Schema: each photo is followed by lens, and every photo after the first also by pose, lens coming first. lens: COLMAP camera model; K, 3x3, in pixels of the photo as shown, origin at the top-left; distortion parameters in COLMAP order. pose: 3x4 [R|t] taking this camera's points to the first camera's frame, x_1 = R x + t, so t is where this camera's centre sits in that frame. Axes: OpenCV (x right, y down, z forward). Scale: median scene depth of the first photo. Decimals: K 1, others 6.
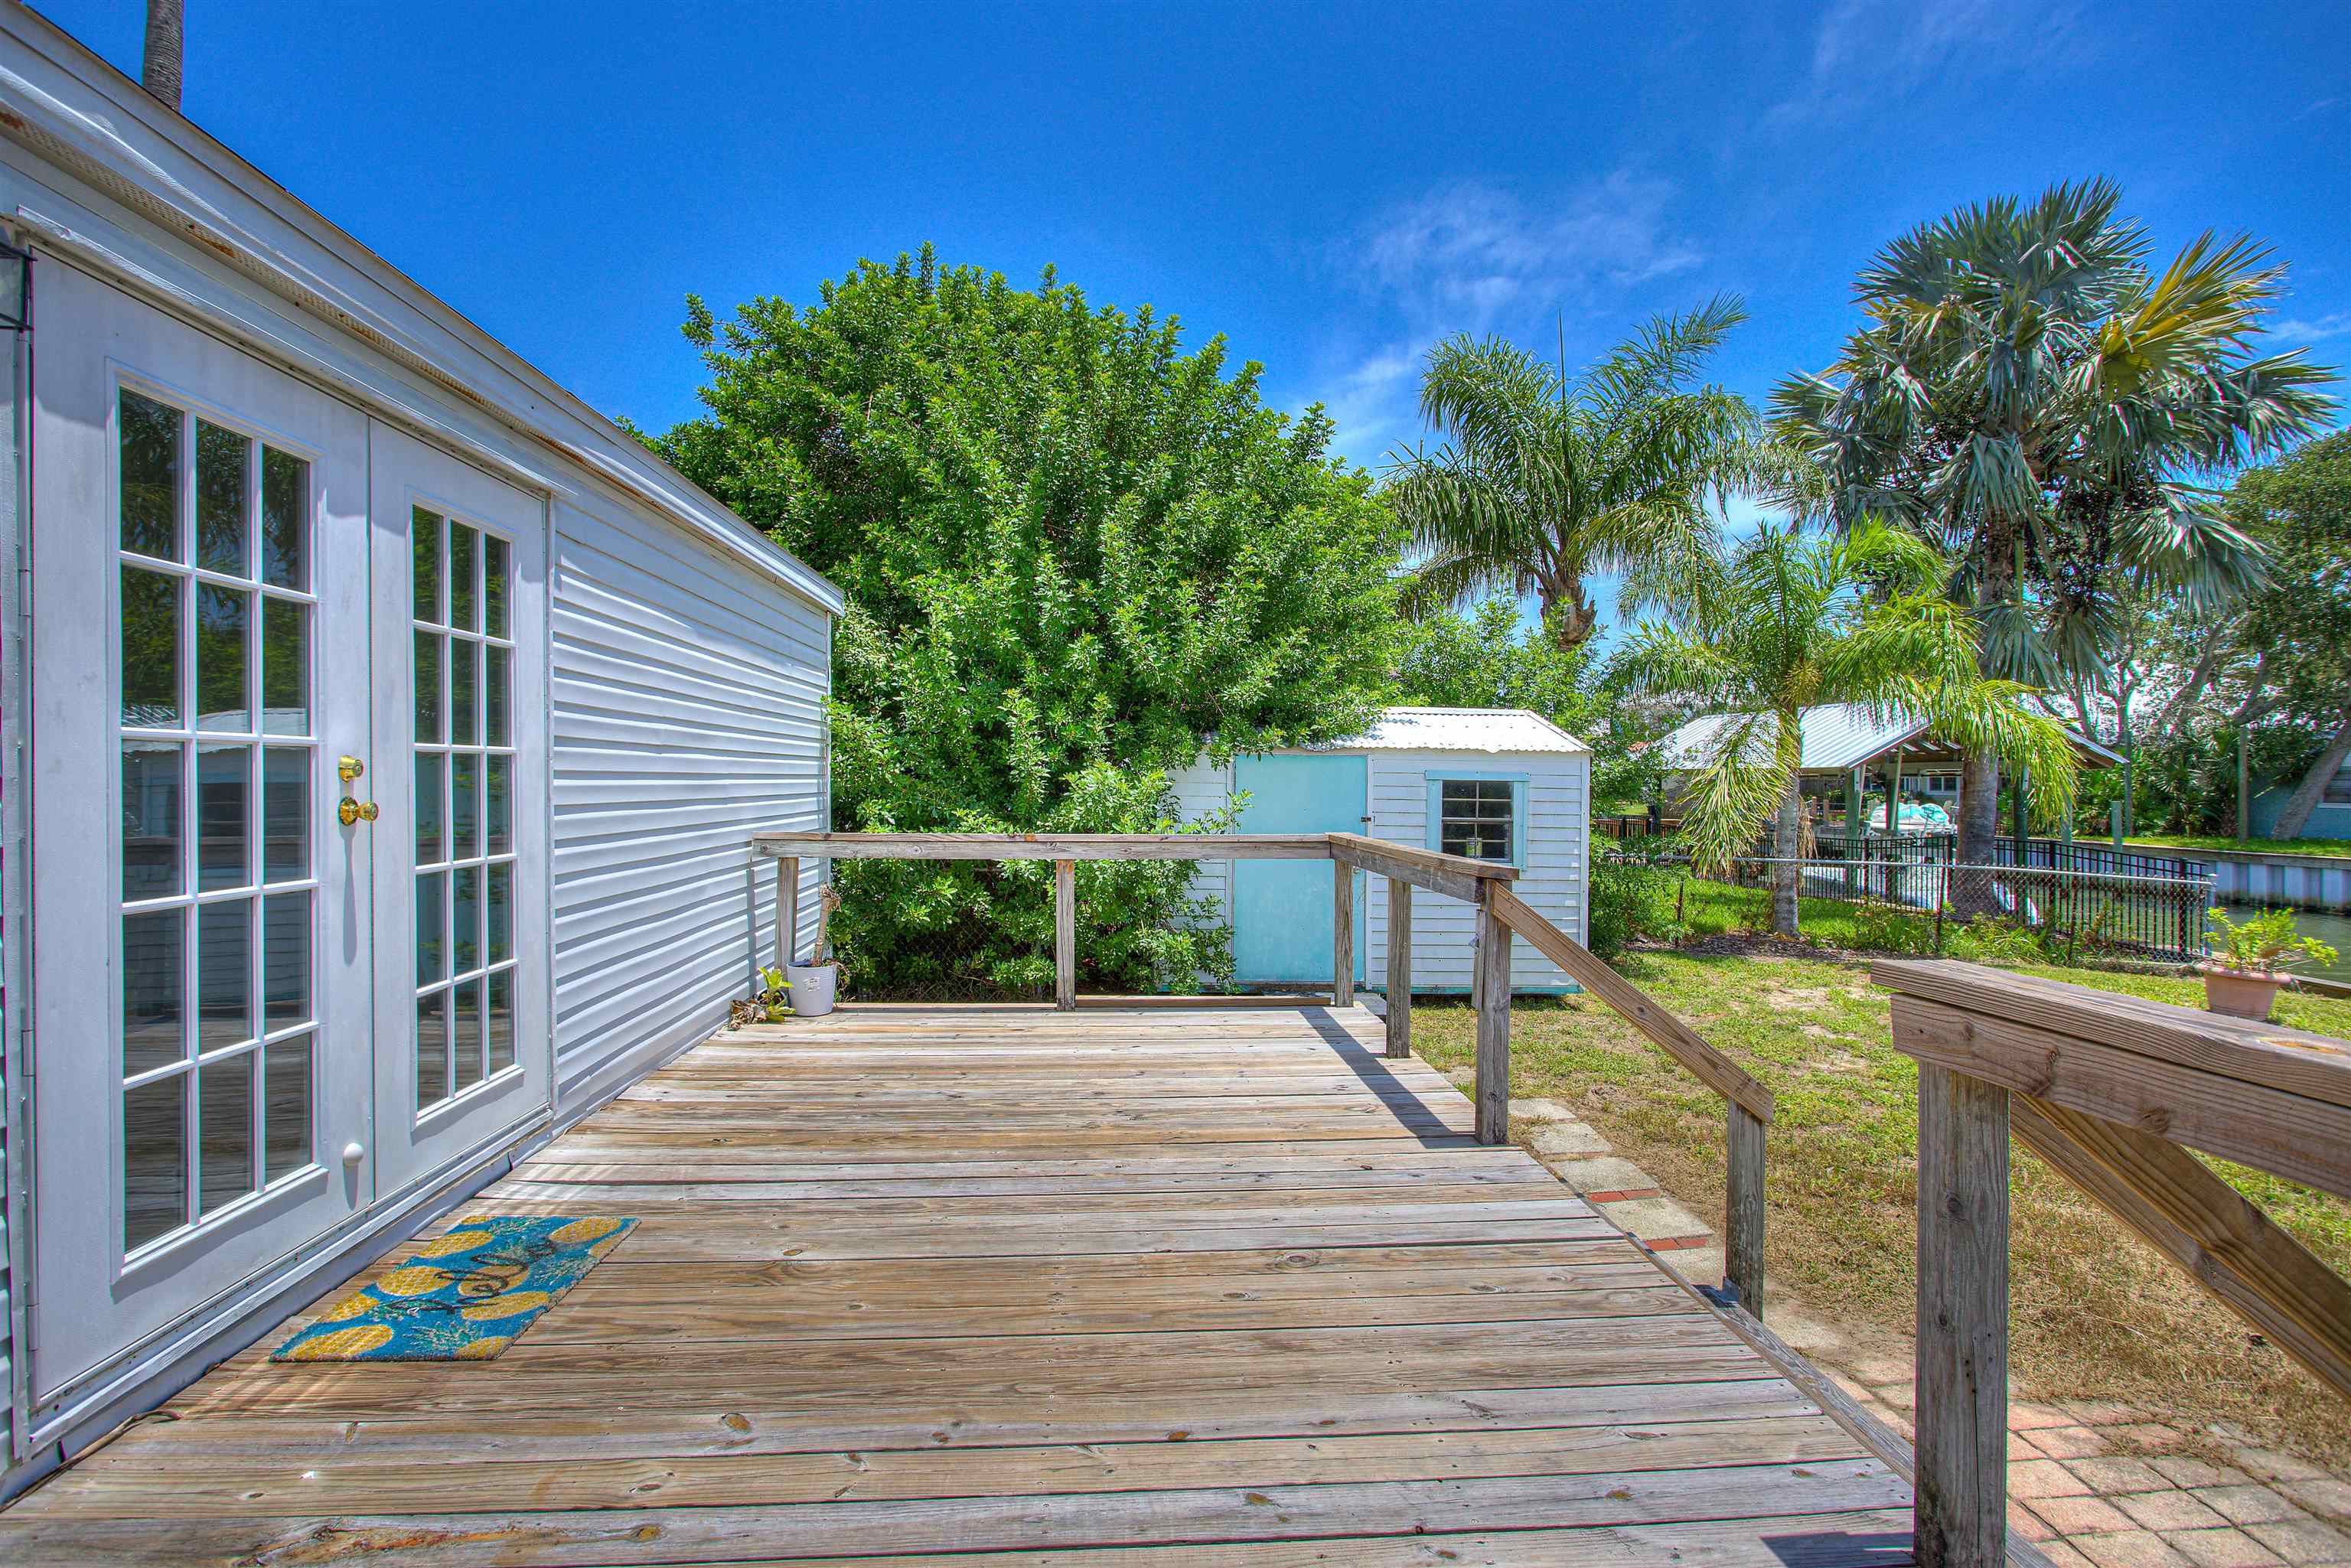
lens RADIAL K [[1202.5, 0, 1175.5], [0, 1202.5, 784.0], [0, 0, 1]] dist [-0.011589, -0.001272]
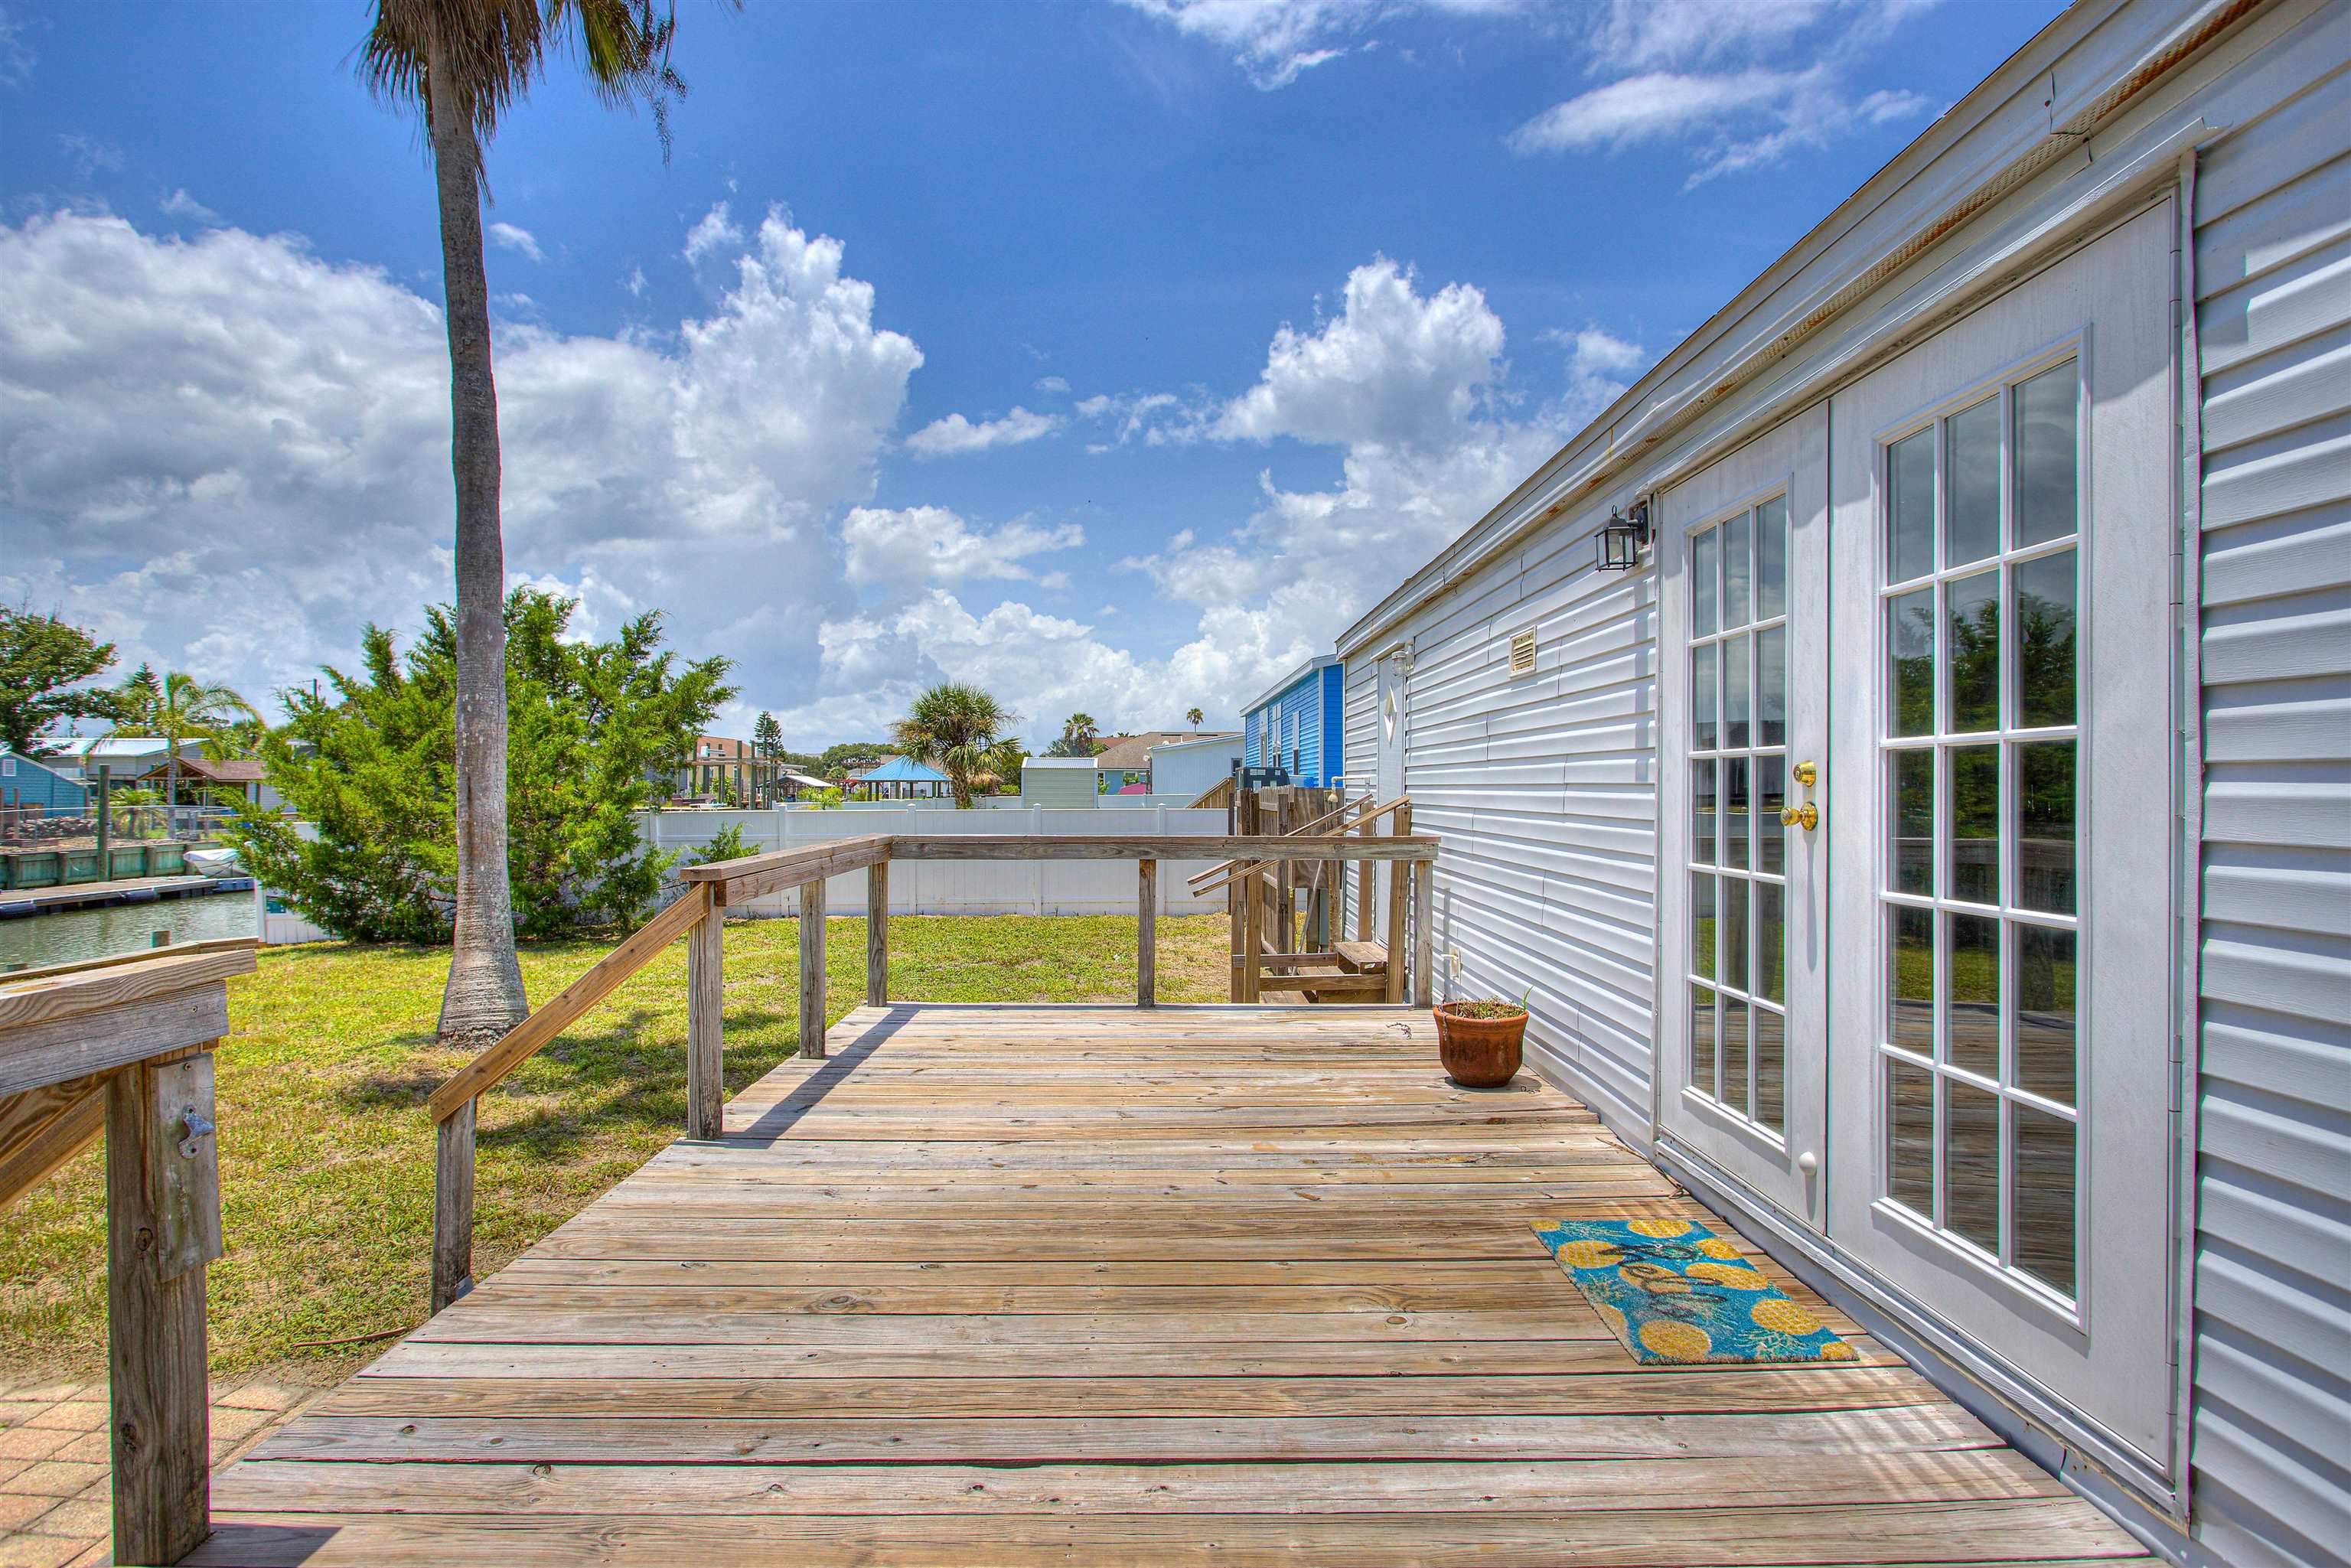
lens RADIAL K [[1202.5, 0, 1175.5], [0, 1202.5, 784.0], [0, 0, 1]] dist [-0.011589, -0.001272]
pose [[-0.998194, -0.001722, 0.060052, -0.220500], [-0.001759, 0.999998, -0.000550, -0.005062], [-0.060051, -0.000655, -0.998195, 2.007737]]
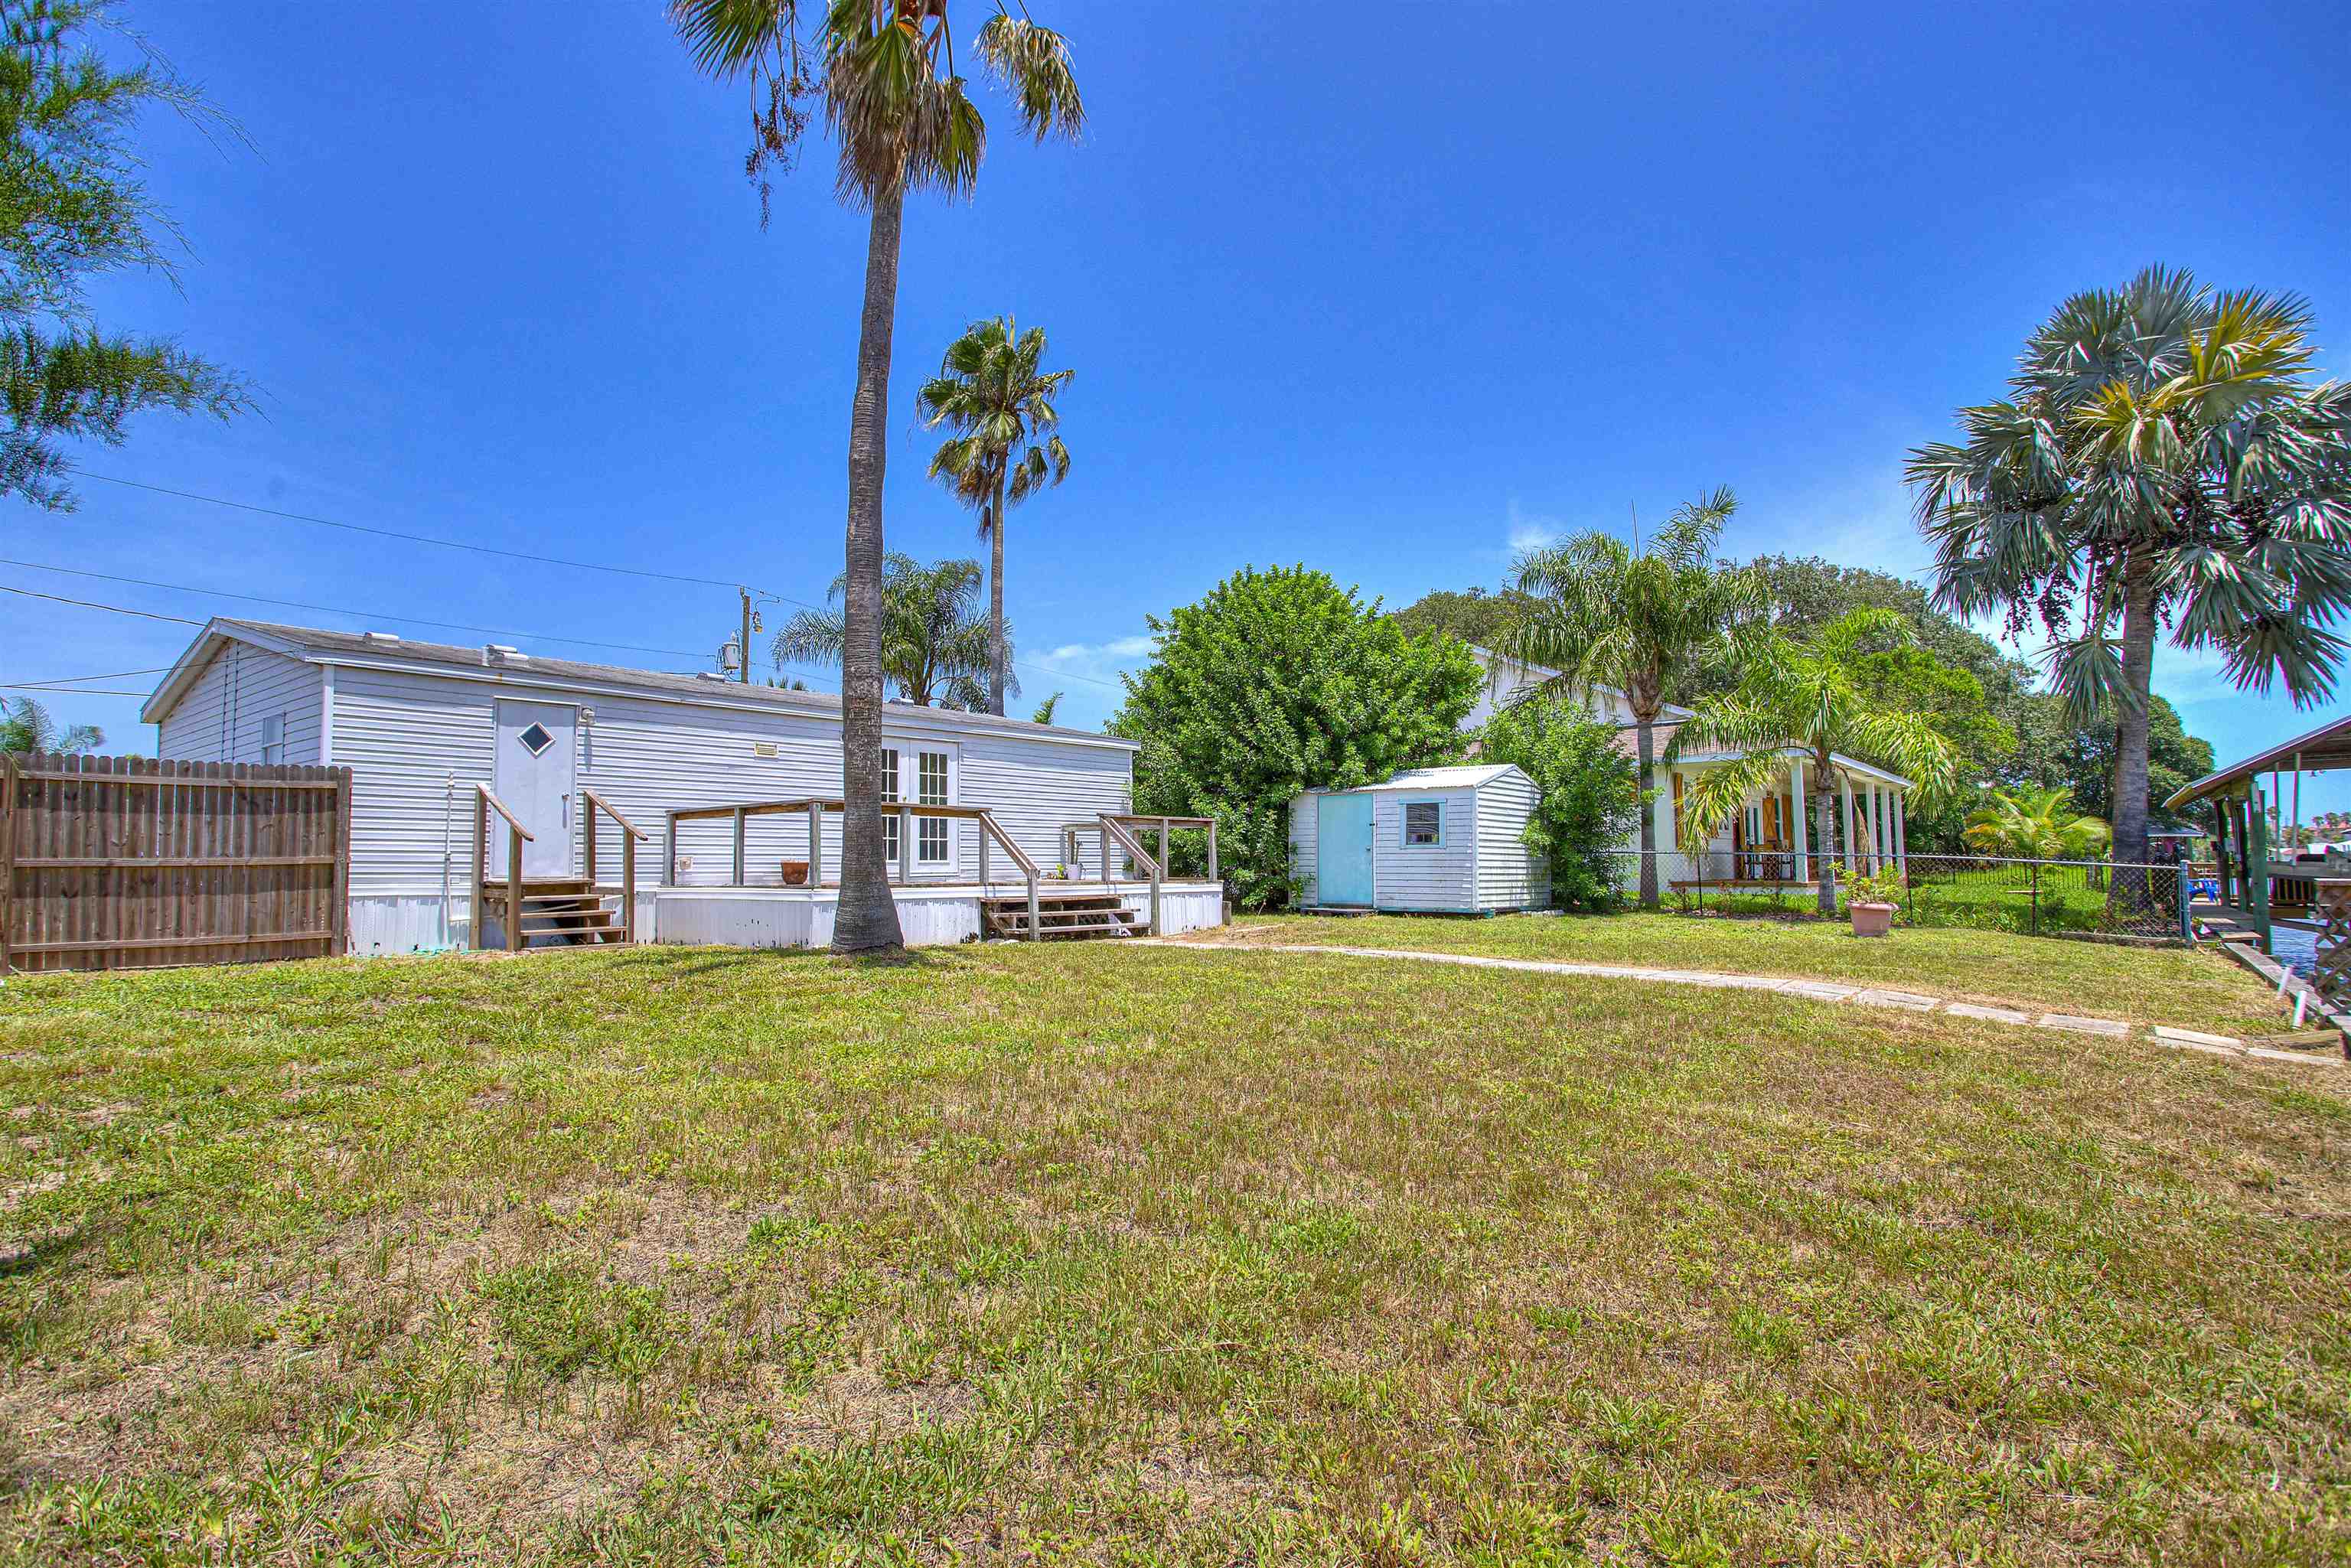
lens RADIAL K [[1202.5, 0, 1175.5], [0, 1202.5, 784.0], [0, 0, 1]] dist [-0.011589, -0.001272]
pose [[0.743888, -0.052411, -0.666246, 4.404616], [0.008062, 0.997551, -0.069473, 0.348672], [0.668256, 0.046309, 0.742489, -2.617680]]
